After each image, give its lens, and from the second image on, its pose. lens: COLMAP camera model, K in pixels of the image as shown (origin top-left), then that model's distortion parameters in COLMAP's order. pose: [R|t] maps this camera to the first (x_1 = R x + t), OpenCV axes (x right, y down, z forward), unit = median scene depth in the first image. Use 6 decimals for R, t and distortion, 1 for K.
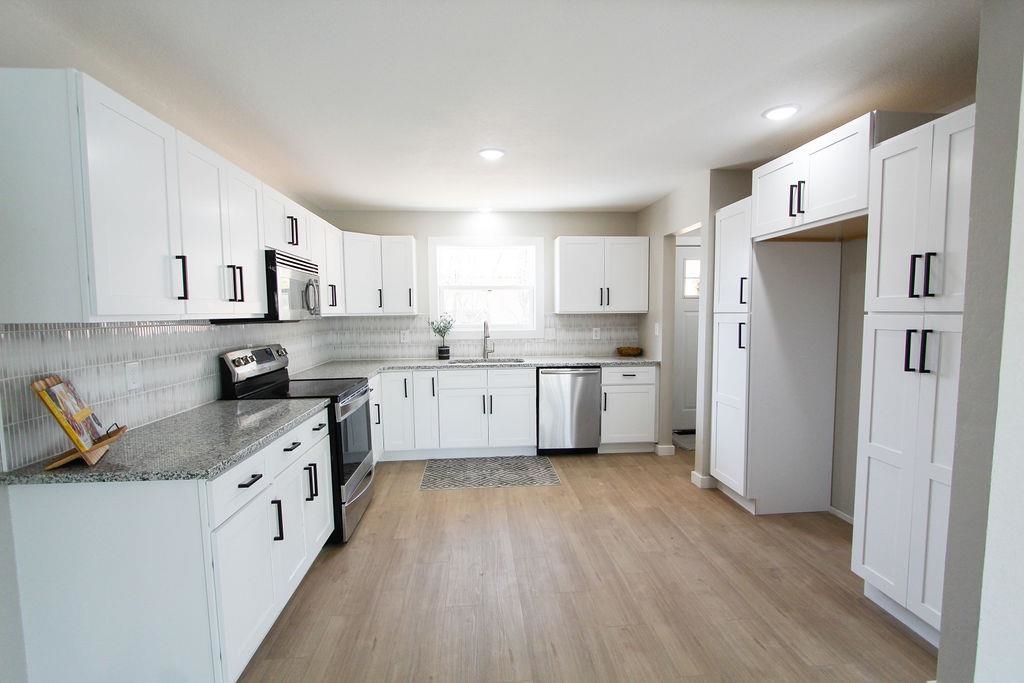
lens RADIAL K [[472.3, 0, 509.2], [0, 472.3, 347.7], [0, 0, 1]] dist [-0.018665, 0.002865]
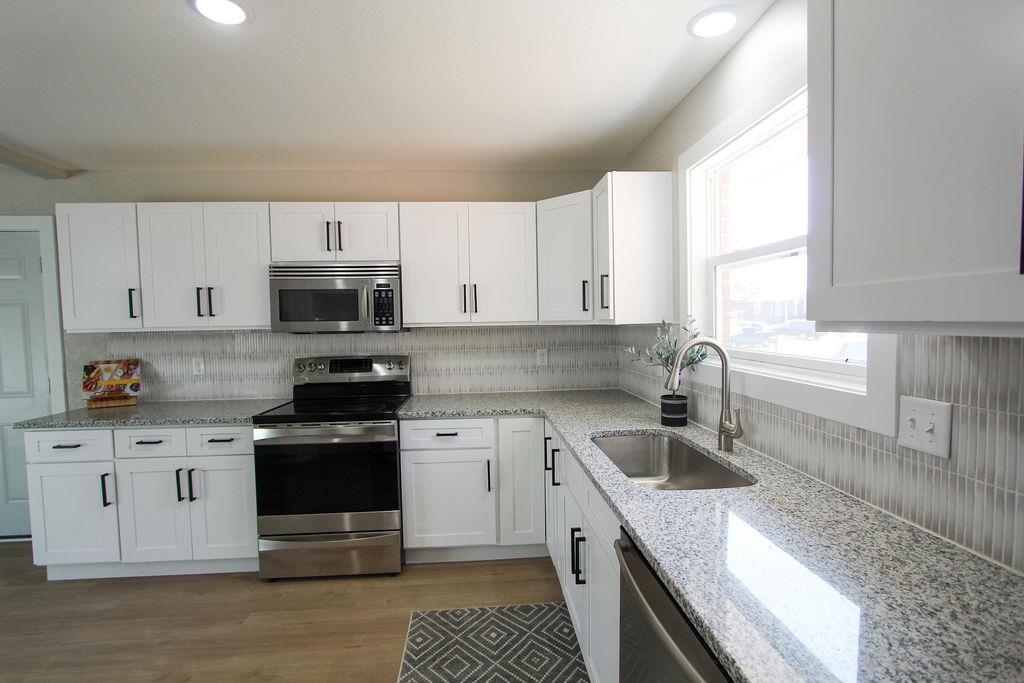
lens RADIAL K [[472.3, 0, 511.6], [0, 472.3, 345.4], [0, 0, 1]] dist [-0.018665, 0.002865]
pose [[-0.002866, 0.063877, -0.997954, 0.448684], [-0.058991, 0.996209, 0.063935, -0.102911], [0.998254, 0.059054, 0.000913, 1.248074]]
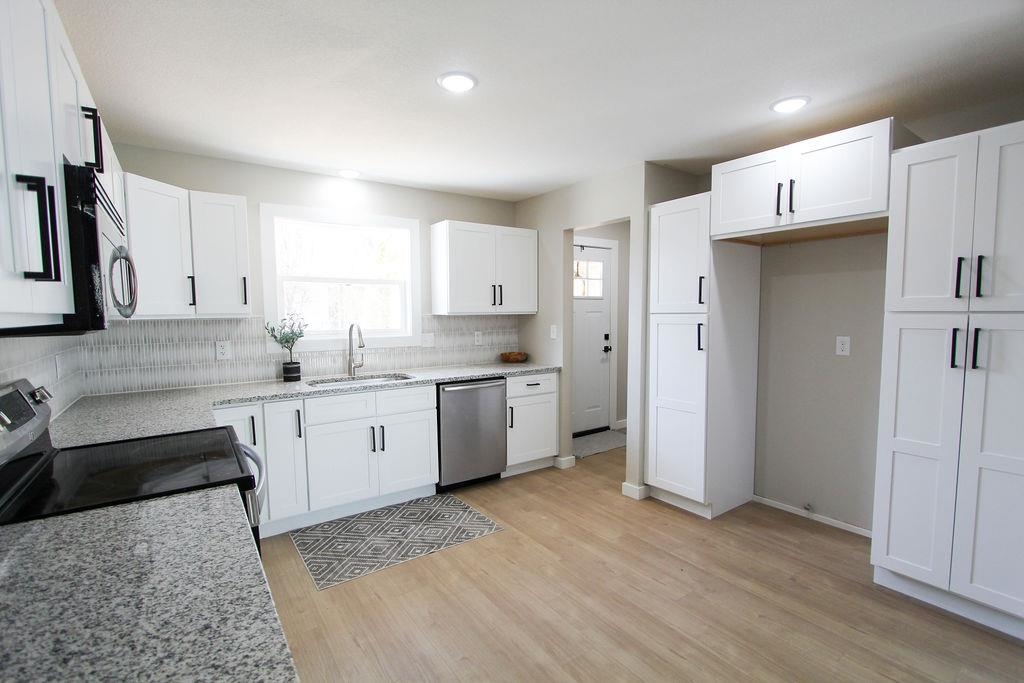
lens RADIAL K [[472.3, 0, 510.5], [0, 472.3, 348.5], [0, 0, 1]] dist [-0.018665, 0.002865]
pose [[0.860579, -0.037107, 0.507964, -0.314148], [0.038923, 0.999217, 0.007050, -0.023171], [-0.507828, 0.013705, 0.861349, 0.351587]]
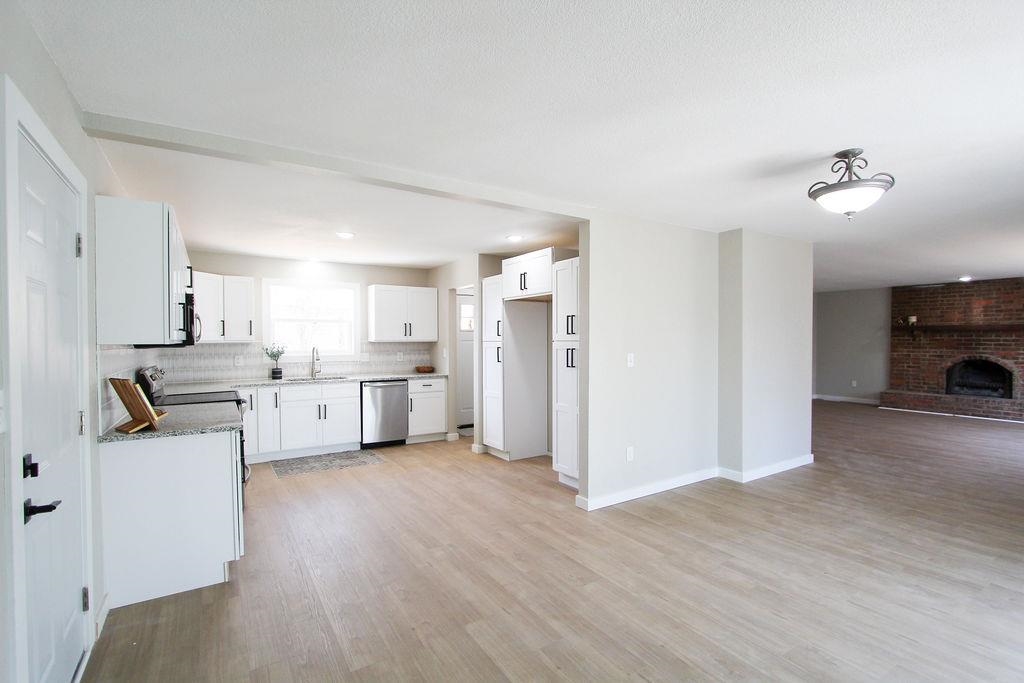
lens RADIAL K [[472.3, 0, 508.9], [0, 472.3, 348.0], [0, 0, 1]] dist [-0.018665, 0.002865]
pose [[0.883184, -0.002099, 0.469023, -0.263852], [0.030982, 0.998067, -0.053873, 0.041856], [-0.468003, 0.062111, 0.881542, -0.503483]]
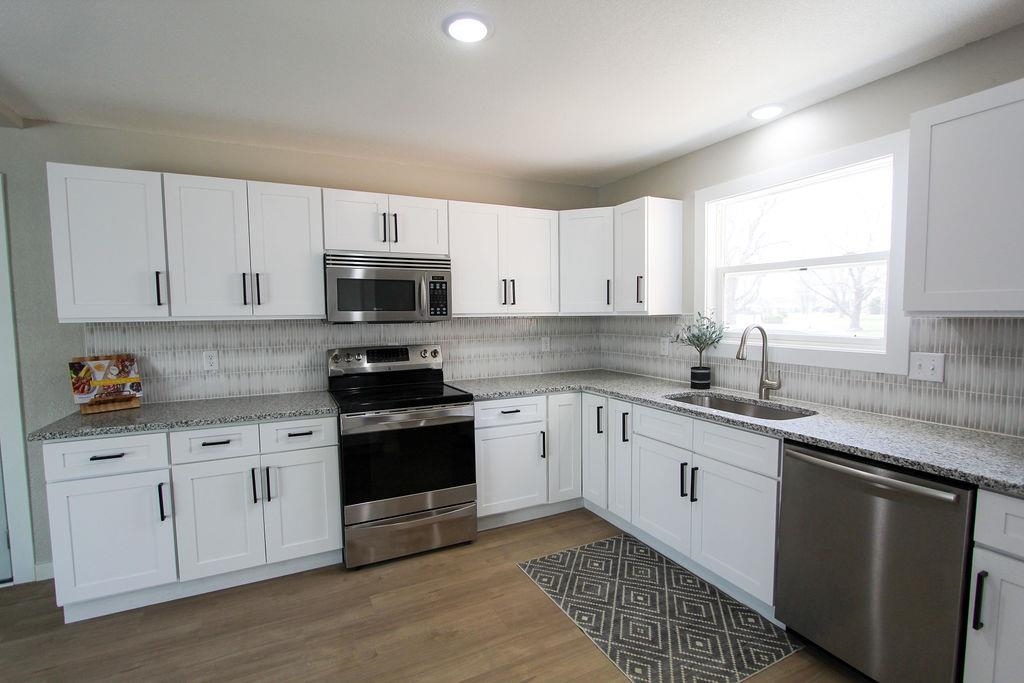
lens RADIAL K [[472.3, 0, 510.5], [0, 472.3, 344.8], [0, 0, 1]] dist [-0.018665, 0.002865]
pose [[0.369804, 0.070608, -0.926423, 0.492360], [-0.064000, 0.996676, 0.050416, -0.068829], [0.926903, 0.040647, 0.373094, 0.803667]]
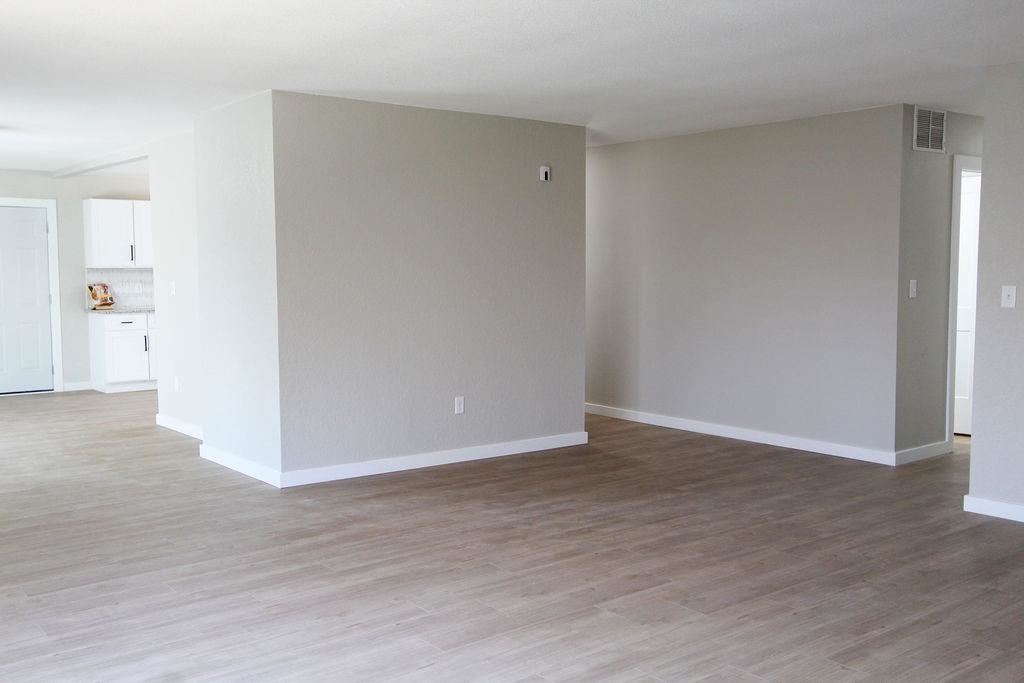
lens RADIAL K [[988.0, 0, 513.2], [0, 988.0, 349.5], [0, 0, 1]] dist [0.008641, 0.000000]
pose [[0.560009, 0.077988, -0.824807, 3.188335], [-0.066763, 0.996570, 0.048899, -0.006899], [0.825792, 0.027683, 0.563295, -0.262925]]
